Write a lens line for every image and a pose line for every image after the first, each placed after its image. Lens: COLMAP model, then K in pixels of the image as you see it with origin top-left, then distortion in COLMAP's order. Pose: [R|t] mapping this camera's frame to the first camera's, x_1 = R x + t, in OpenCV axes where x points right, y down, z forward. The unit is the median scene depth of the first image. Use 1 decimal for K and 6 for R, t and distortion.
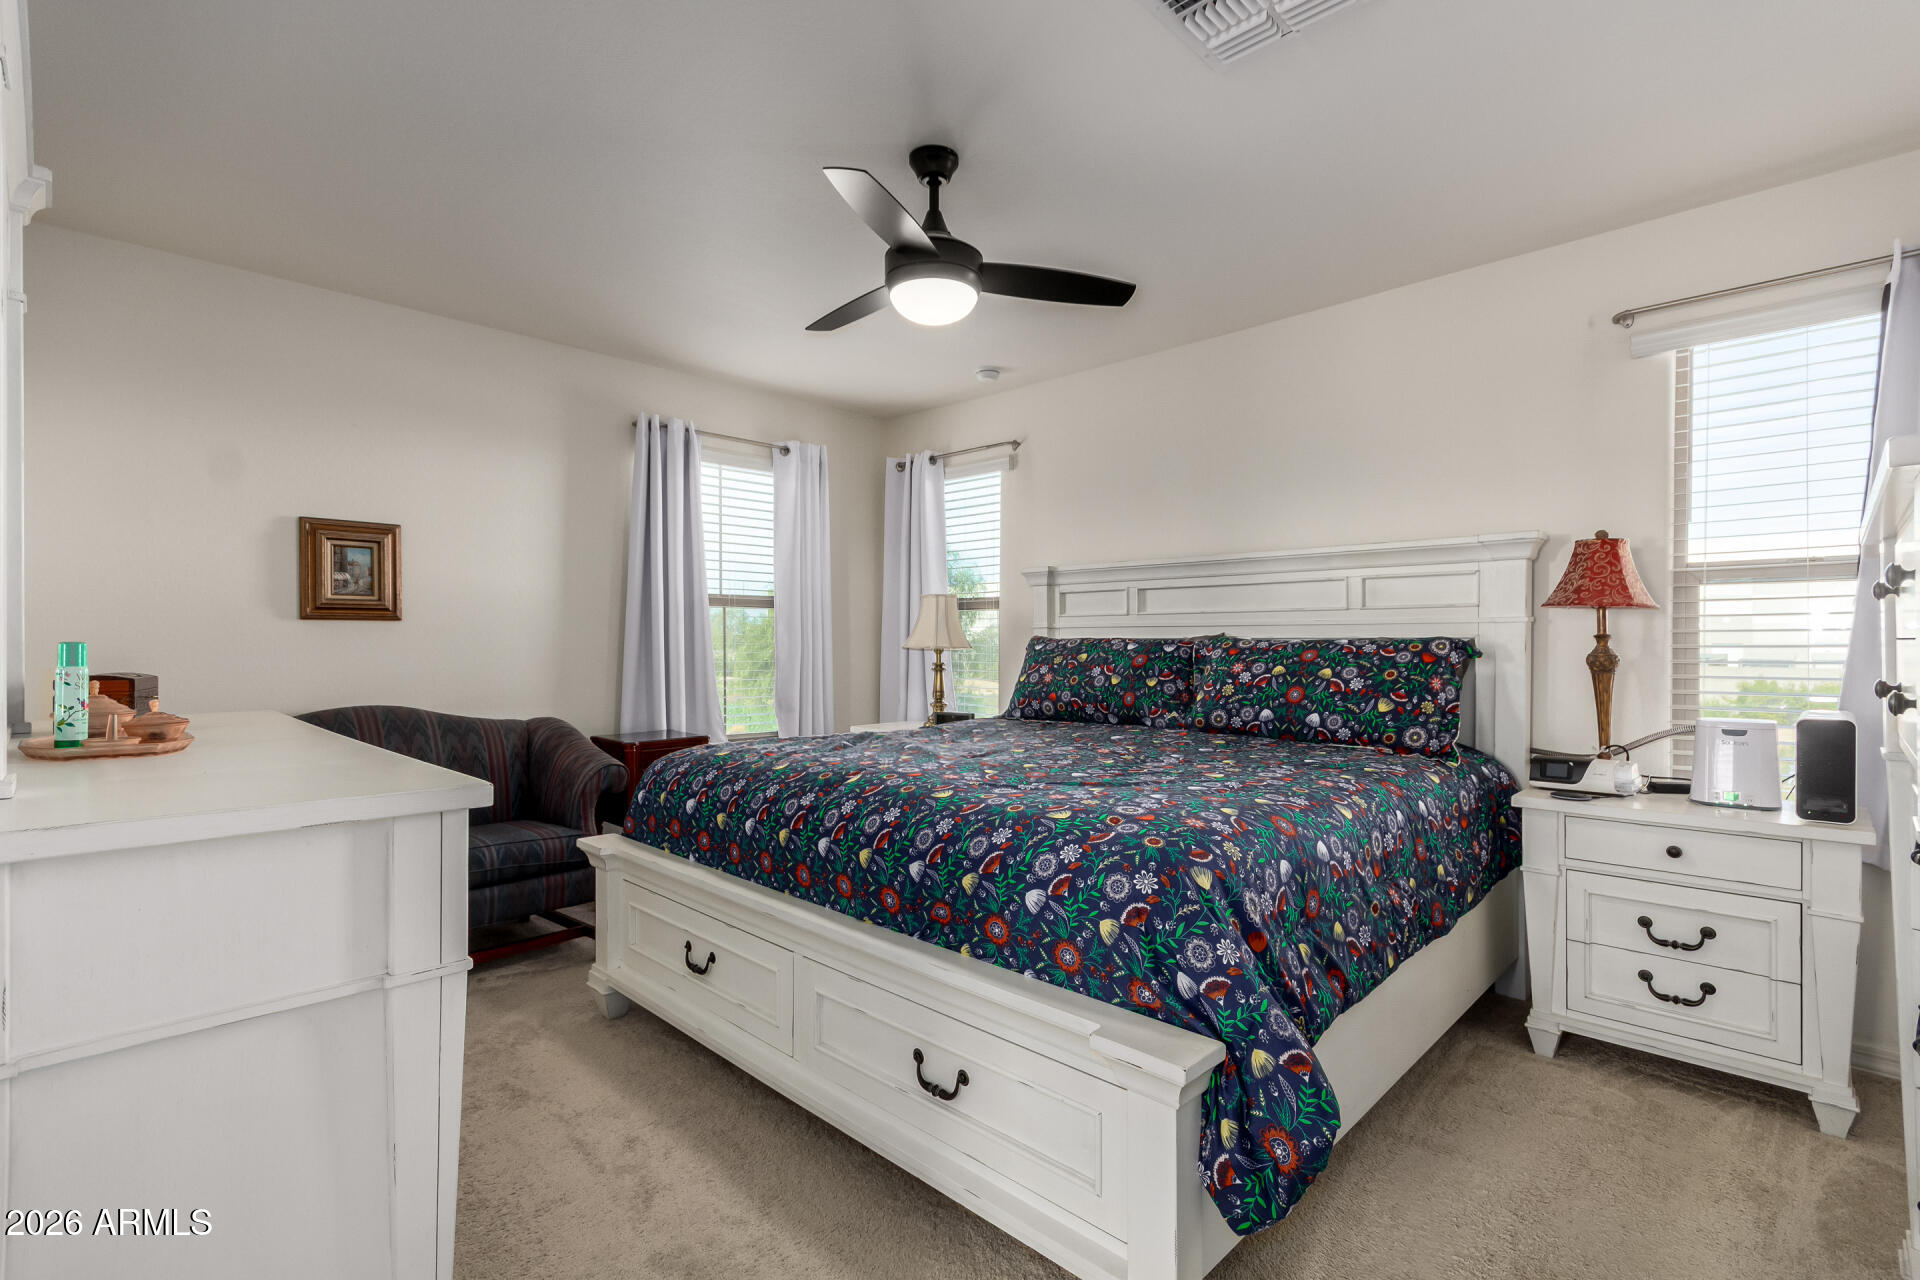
lens RADIAL K [[881.7, 0, 951.8], [0, 881.7, 645.2], [0, 0, 1]] dist [0.005358, 0.000274]
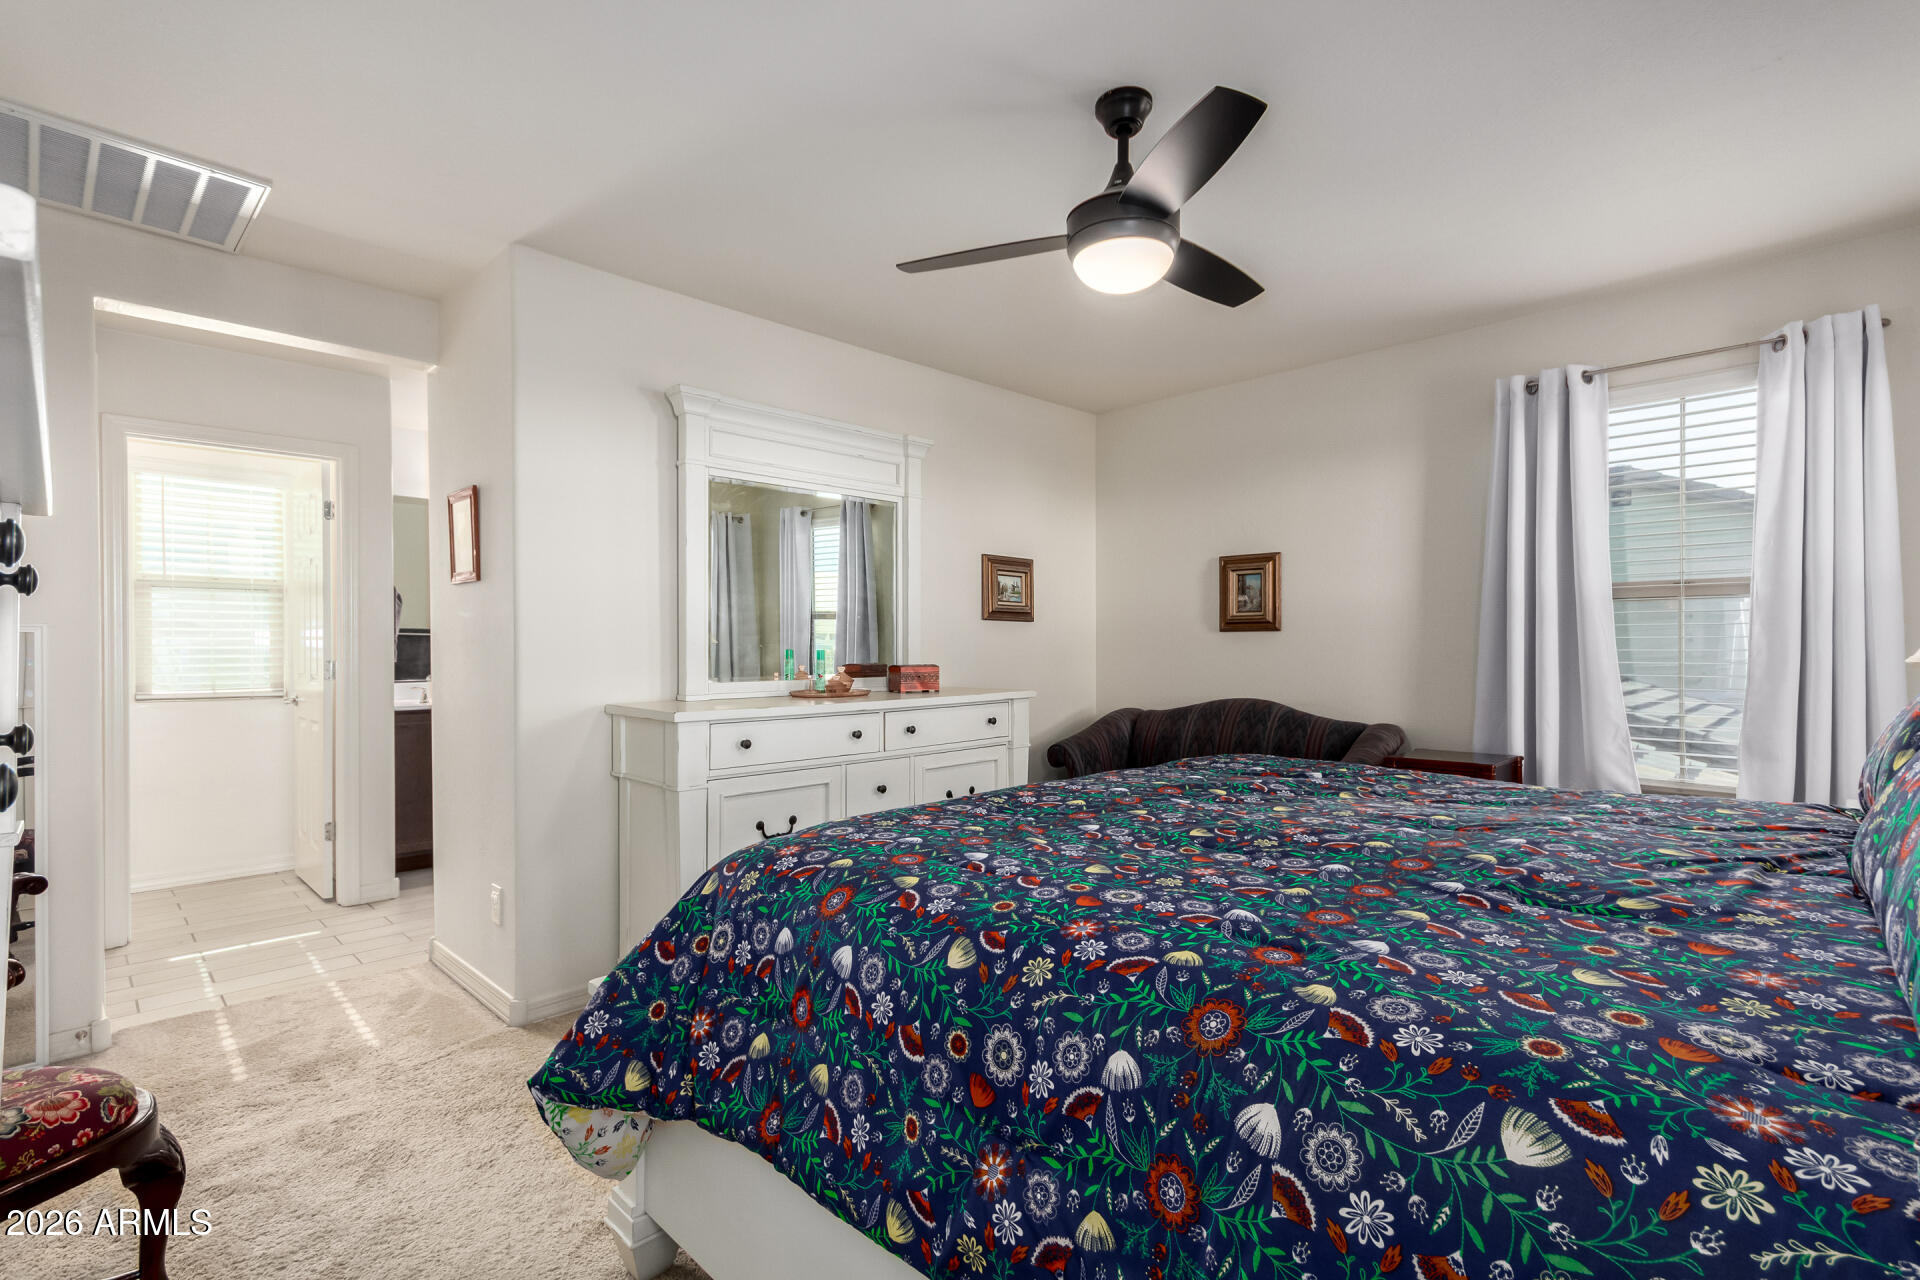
lens RADIAL K [[881.7, 0, 951.6], [0, 881.7, 644.4], [0, 0, 1]] dist [0.005358, 0.000274]
pose [[0.009042, 0.002520, -0.999956, 0.590142], [0.001413, 0.999996, 0.002533, -0.013944], [0.999958, -0.001436, 0.009038, 0.558566]]
